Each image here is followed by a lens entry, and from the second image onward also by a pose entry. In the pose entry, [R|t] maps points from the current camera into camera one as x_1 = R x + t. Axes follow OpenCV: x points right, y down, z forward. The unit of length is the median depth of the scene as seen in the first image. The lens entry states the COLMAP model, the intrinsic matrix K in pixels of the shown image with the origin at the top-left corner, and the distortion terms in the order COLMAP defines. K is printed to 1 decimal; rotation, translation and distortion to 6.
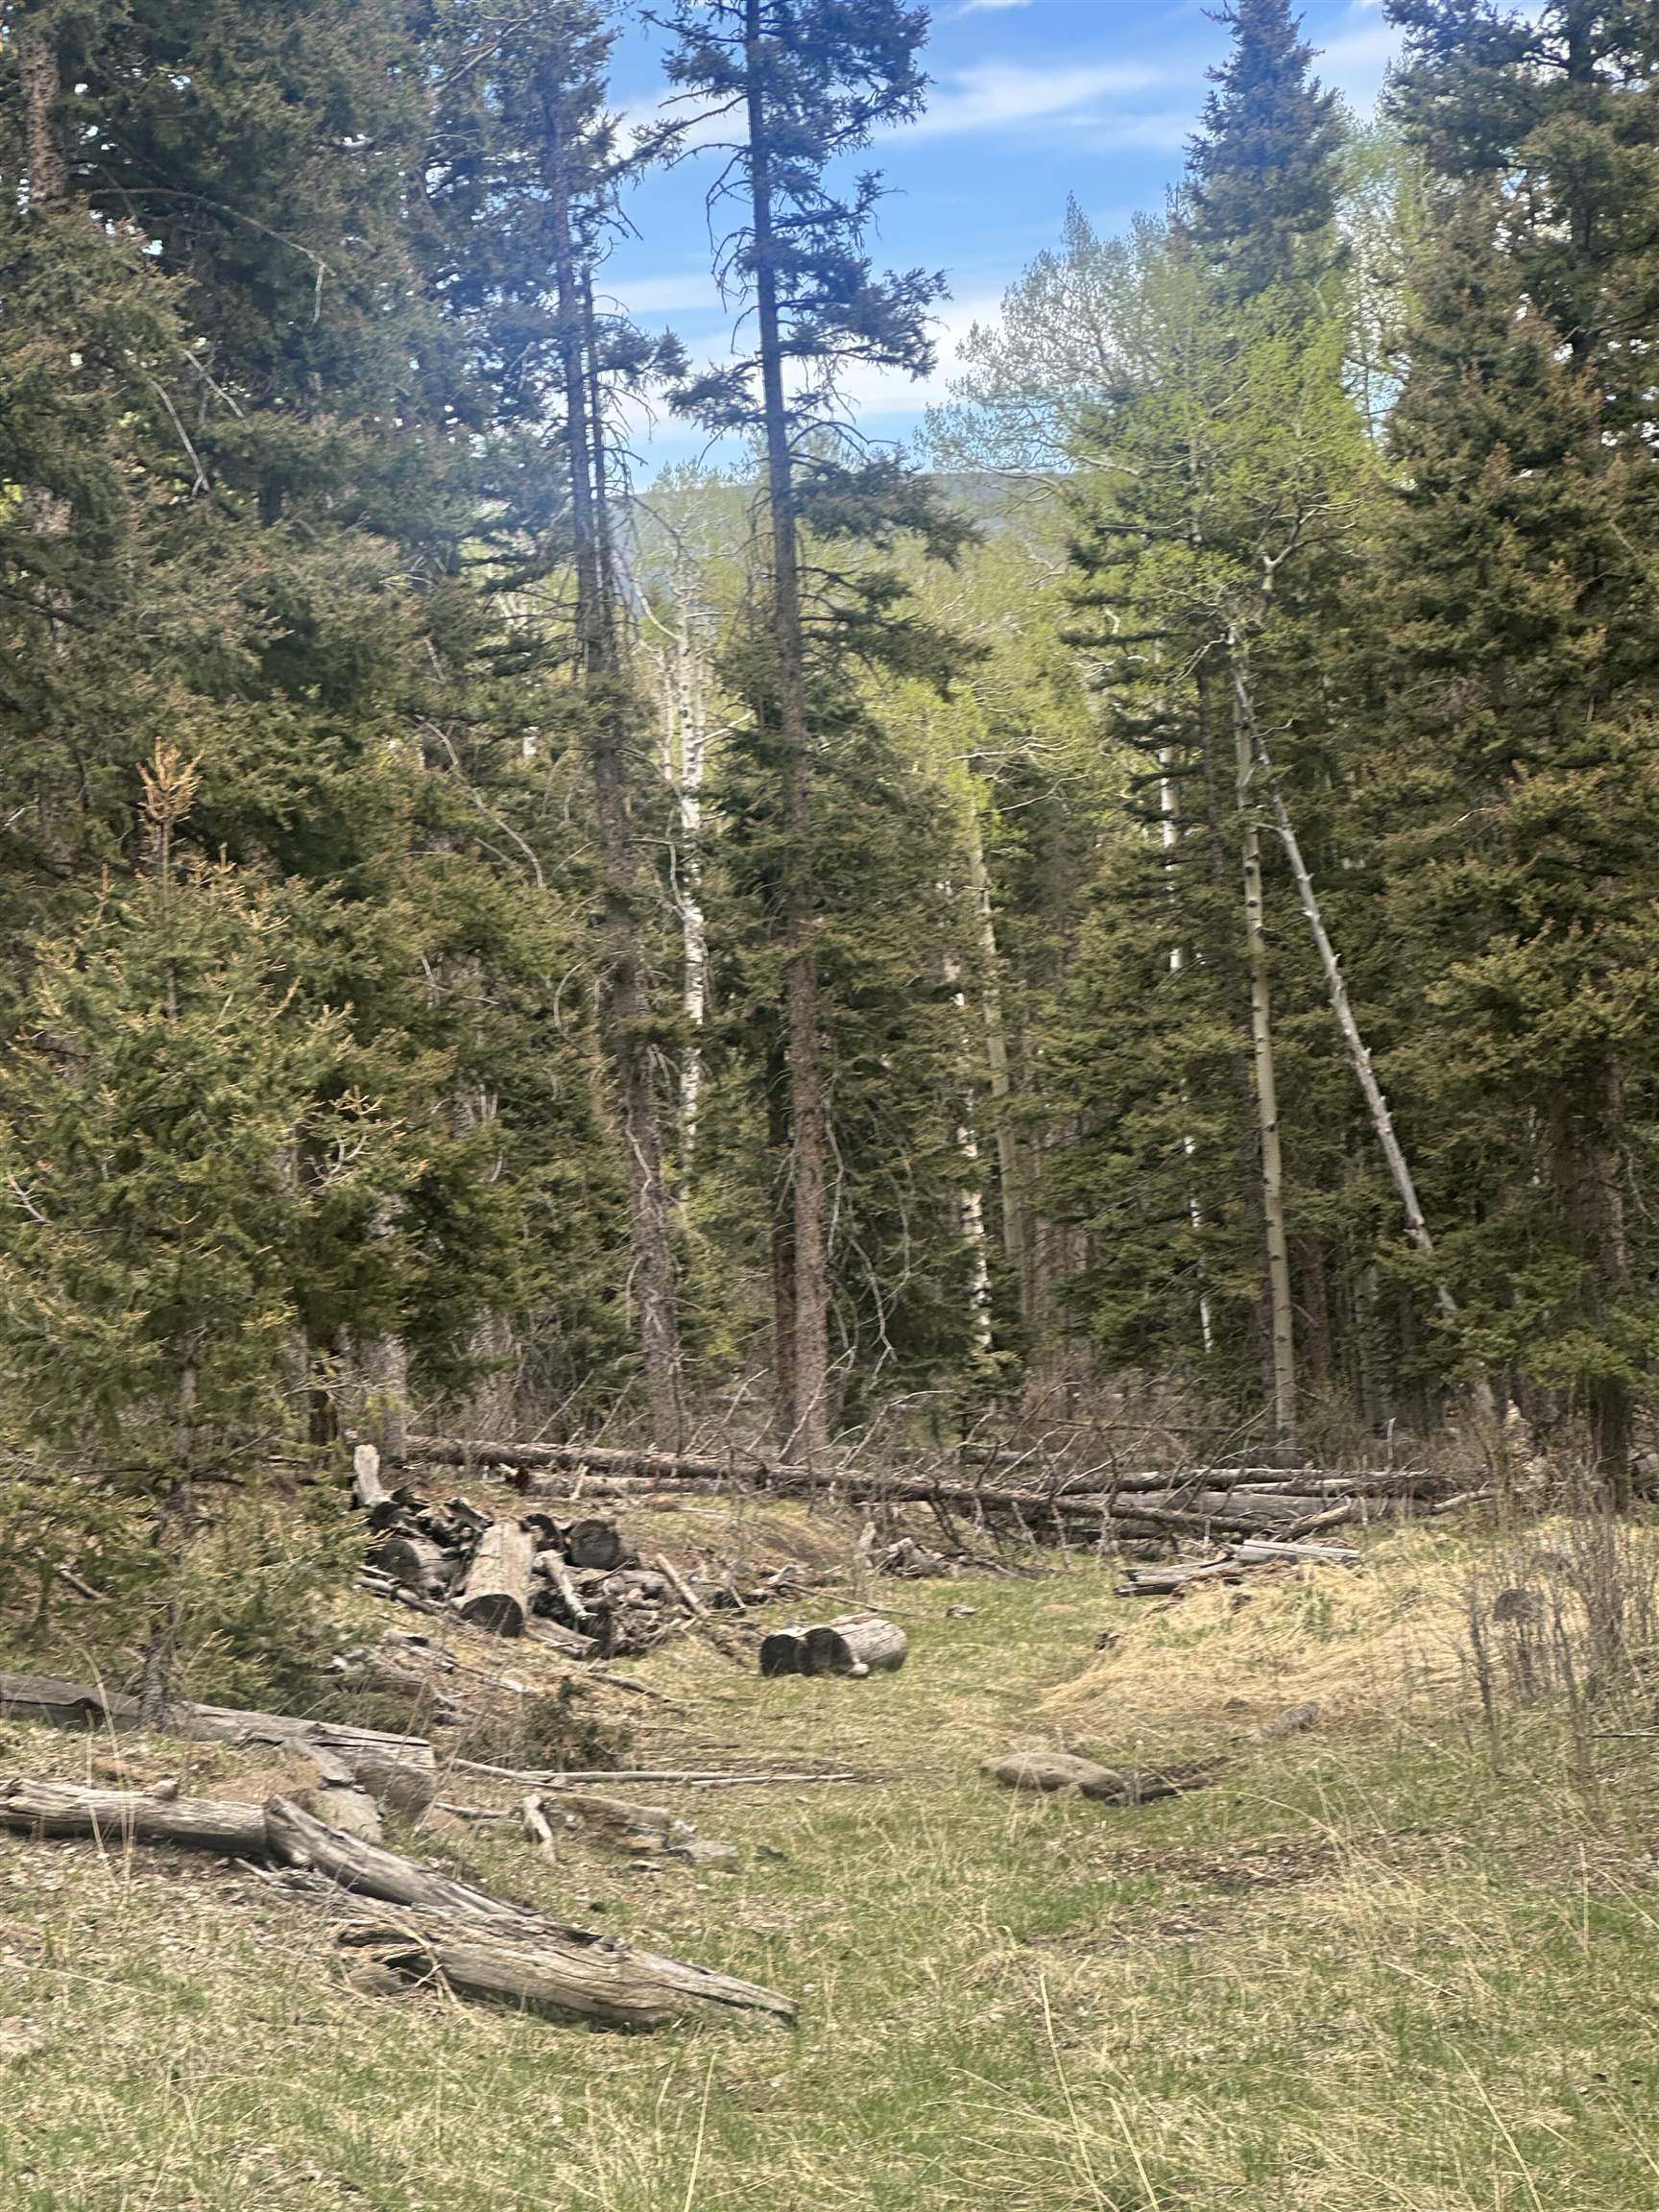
lens RADIAL K [[5683.3, 0, 826.9], [0, 5683.3, 1072.2], [0, 0, 1]] dist [-0.269915, 13.260415]
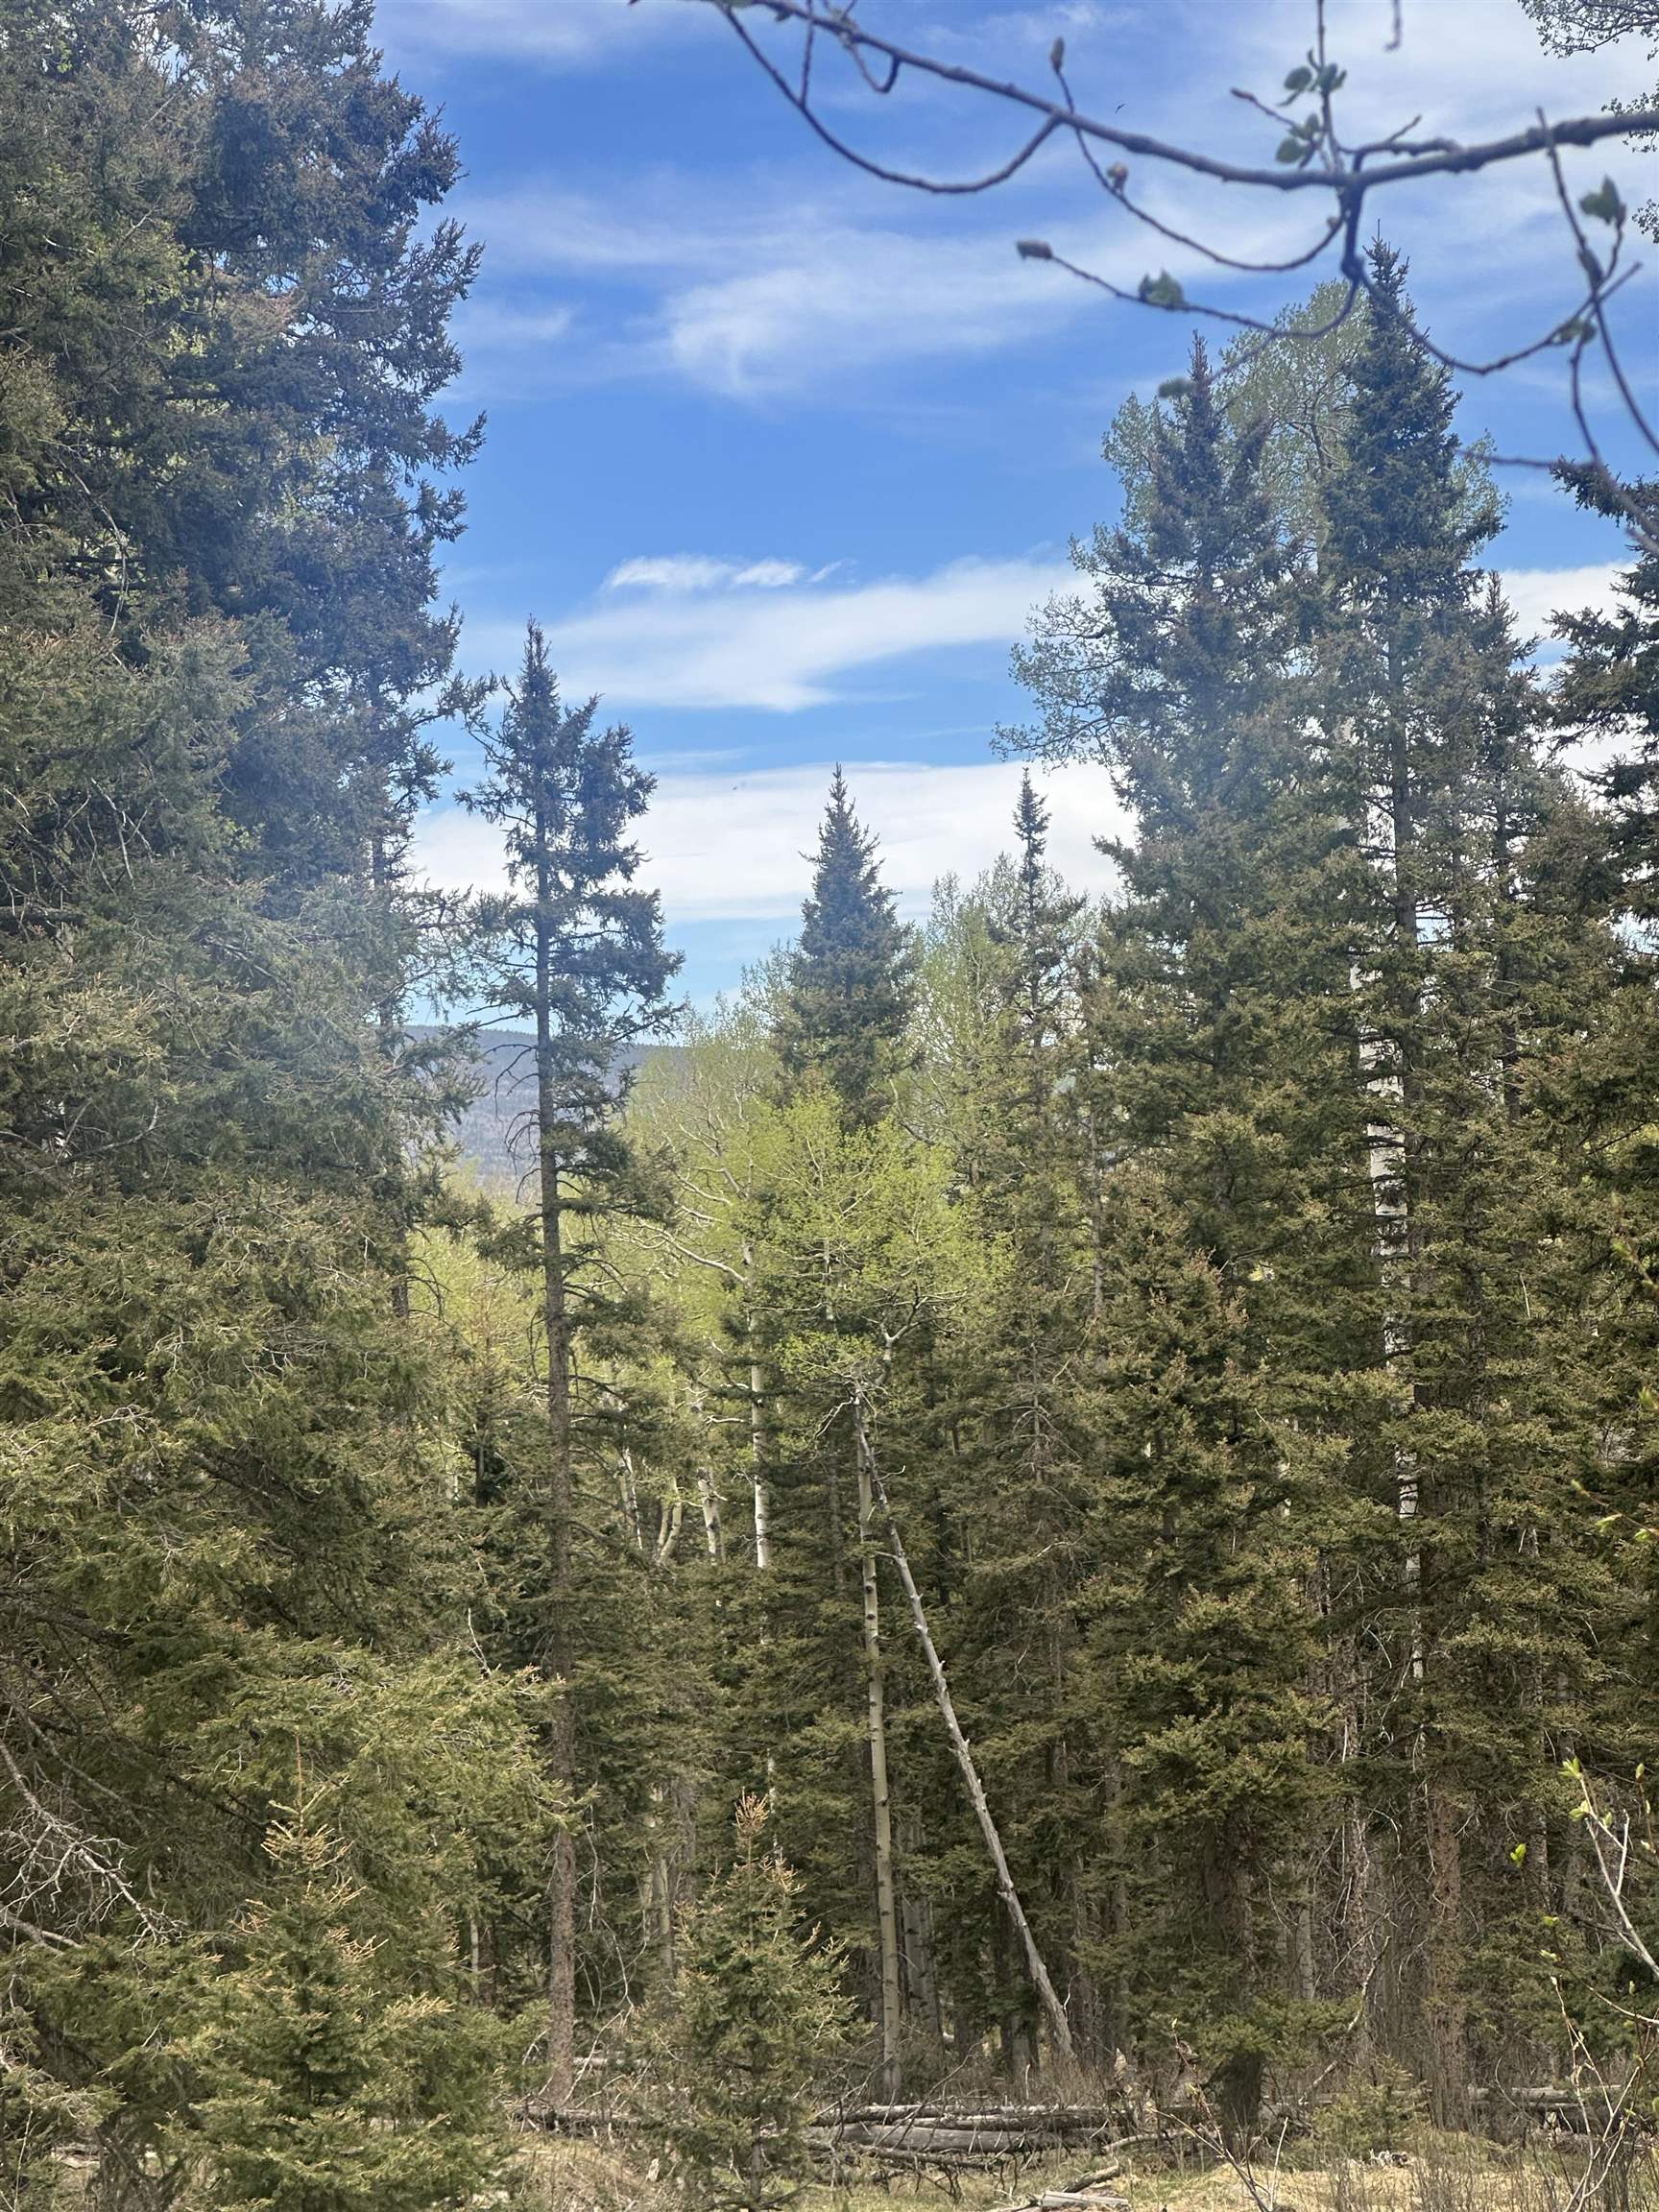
lens RADIAL K [[5683.3, 0, 826.9], [0, 5683.3, 1072.2], [0, 0, 1]] dist [-0.269915, 13.260415]
pose [[0.993316, 0.020235, 0.113636, -0.092884], [-0.009016, 0.995107, -0.098393, -0.032584], [-0.115071, 0.096711, 0.988638, -0.259390]]
